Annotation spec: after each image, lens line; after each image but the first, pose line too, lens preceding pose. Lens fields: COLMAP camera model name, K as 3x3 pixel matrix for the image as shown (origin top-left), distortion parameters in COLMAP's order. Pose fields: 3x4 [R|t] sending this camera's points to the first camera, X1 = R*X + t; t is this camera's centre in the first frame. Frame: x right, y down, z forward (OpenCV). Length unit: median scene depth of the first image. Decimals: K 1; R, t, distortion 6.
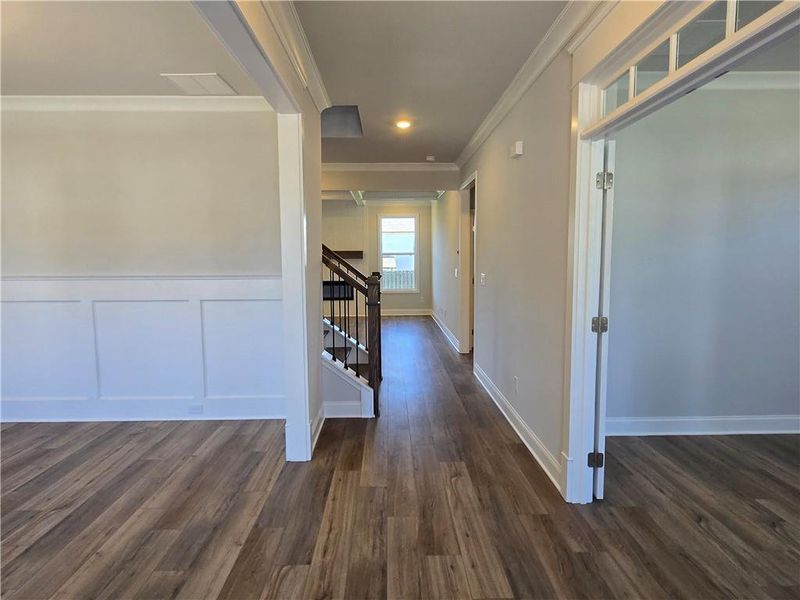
lens RADIAL K [[440.3, 0, 400.0], [0, 440.3, 300.0], [0, 0, 1]] dist [0.001879, 0.000018]
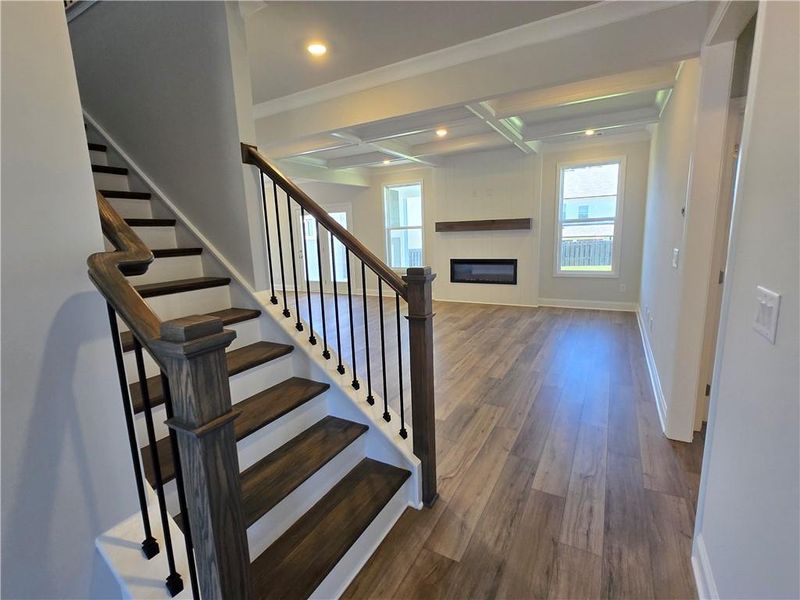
lens RADIAL K [[378.1, 0, 400.0], [0, 378.1, 300.0], [0, 0, 1]] dist [0.001749, 0.000507]
pose [[0.856693, 0.069885, -0.511071, 0.061557], [-0.019791, 0.994503, 0.102816, -0.038539], [0.515447, -0.077967, 0.853367, 0.365803]]
